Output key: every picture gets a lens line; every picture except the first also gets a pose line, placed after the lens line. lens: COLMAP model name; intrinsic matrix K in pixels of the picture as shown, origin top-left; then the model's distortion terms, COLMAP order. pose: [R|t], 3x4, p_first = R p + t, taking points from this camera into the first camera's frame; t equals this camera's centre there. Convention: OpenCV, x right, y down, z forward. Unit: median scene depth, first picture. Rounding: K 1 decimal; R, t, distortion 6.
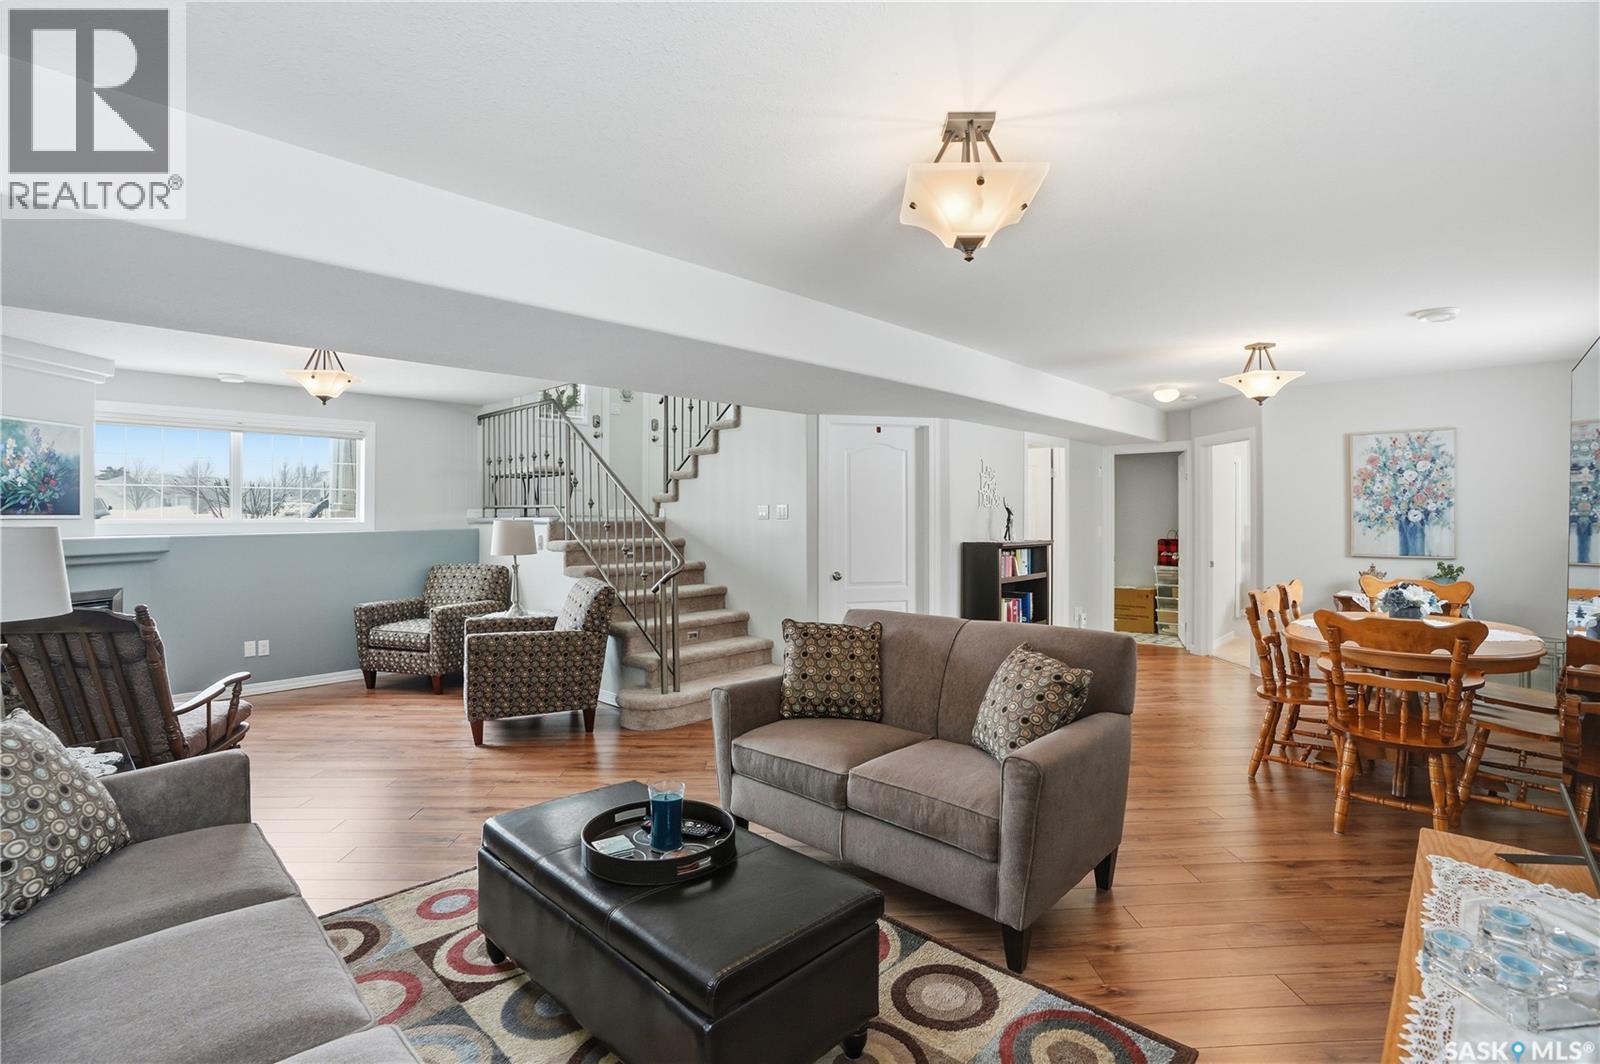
lens RADIAL K [[753.9, 0, 801.0], [0, 753.9, 512.2], [0, 0, 1]] dist [-0.067019, 0.027099]
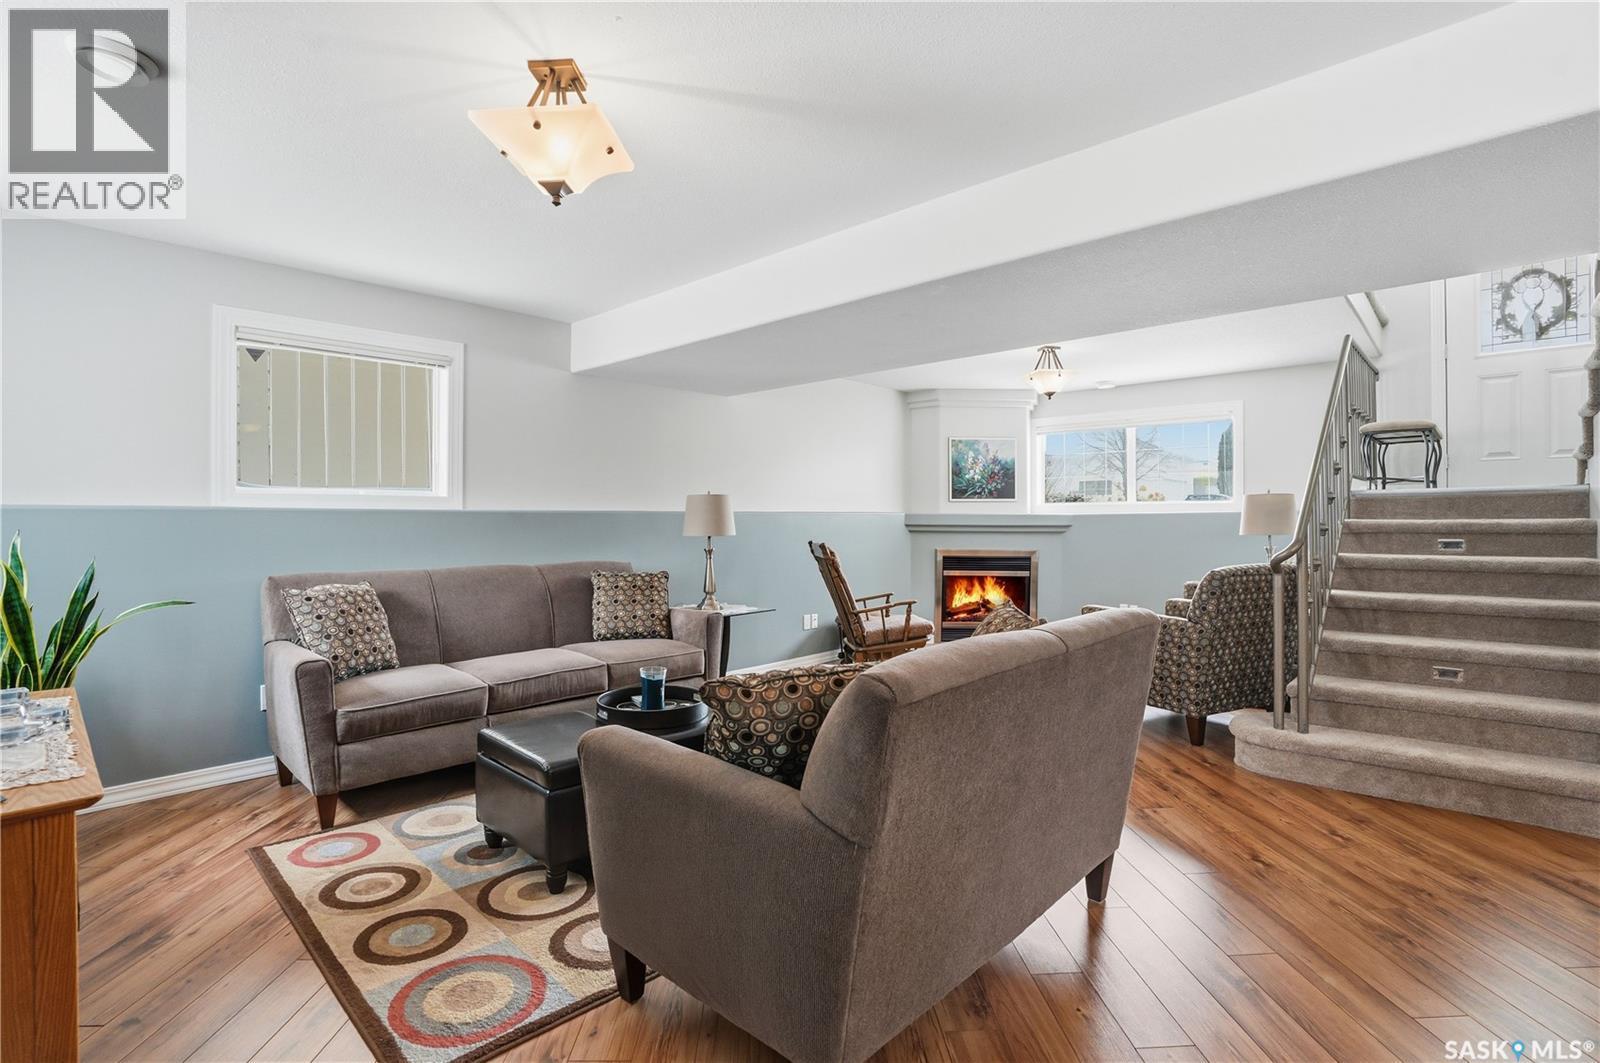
lens RADIAL K [[753.9, 0, 801.0], [0, 753.9, 511.7], [0, 0, 1]] dist [-0.067019, 0.027099]
pose [[0.004362, -0.007121, -0.999965, 0.483139], [0.006292, 0.999955, -0.007093, 0.035190], [0.999971, -0.006260, 0.004407, 0.504736]]
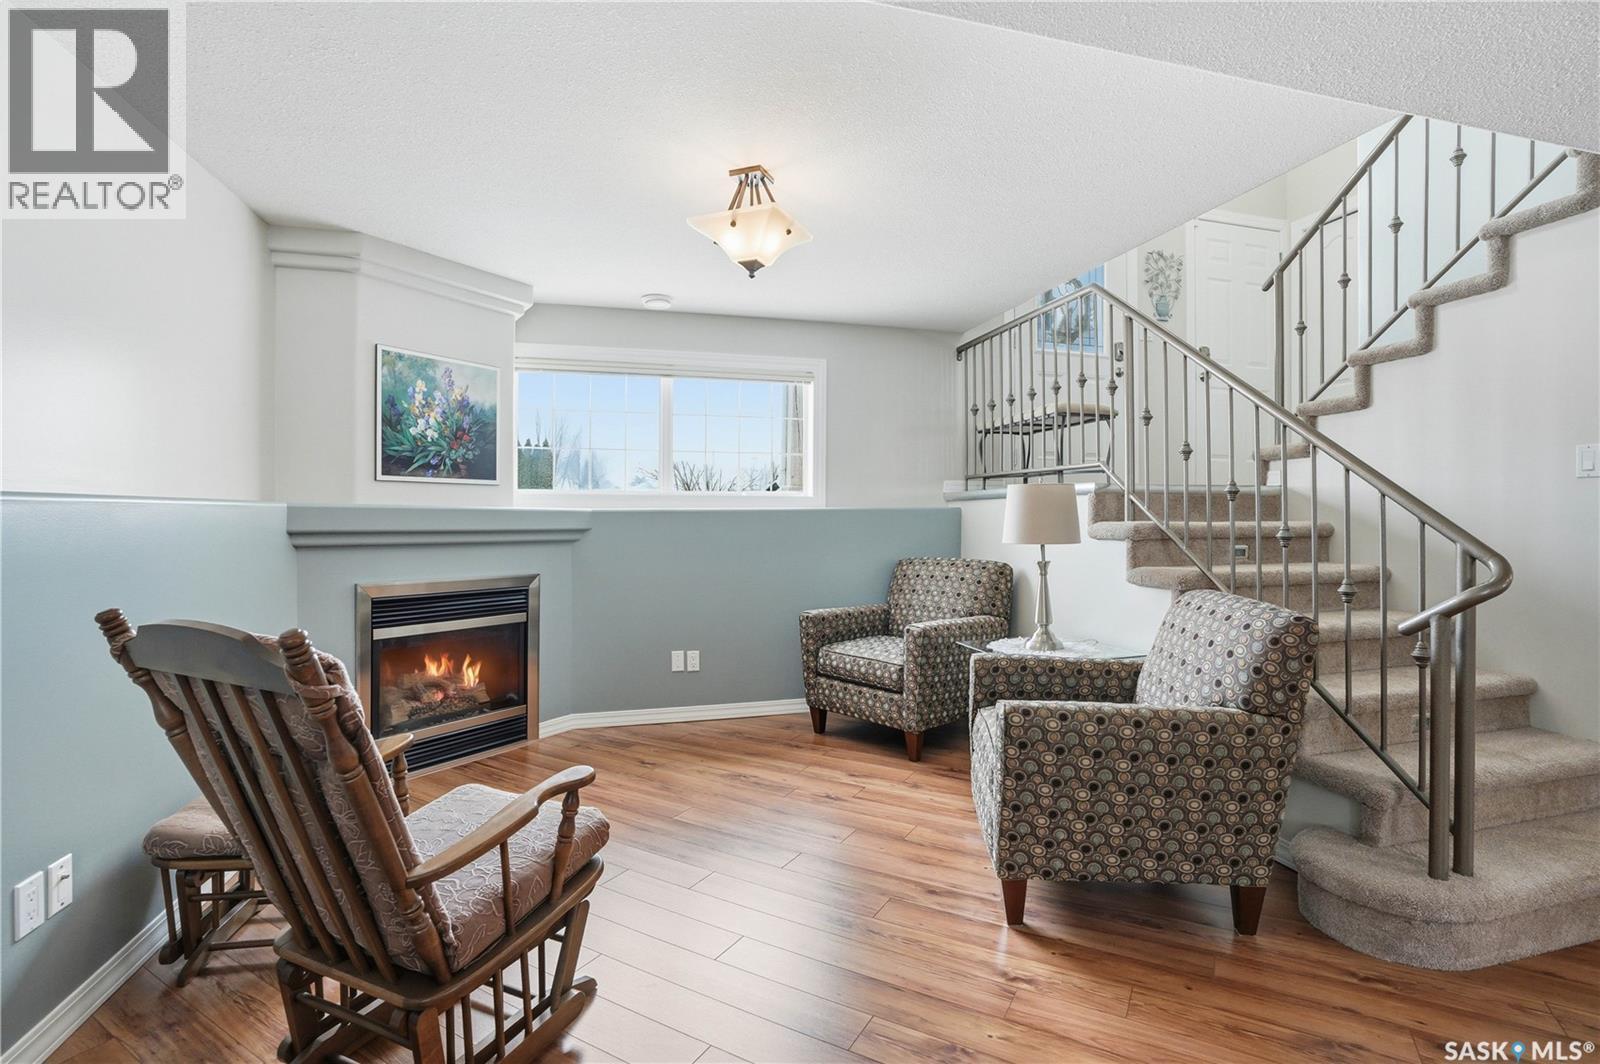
lens RADIAL K [[753.9, 0, 801.0], [0, 753.9, 512.2], [0, 0, 1]] dist [-0.067019, 0.027099]
pose [[0.852193, 0.001623, -0.523225, -0.255329], [-0.001959, 0.999998, -0.000090, 0.034909], [0.523224, 0.001102, 0.852195, 0.432705]]
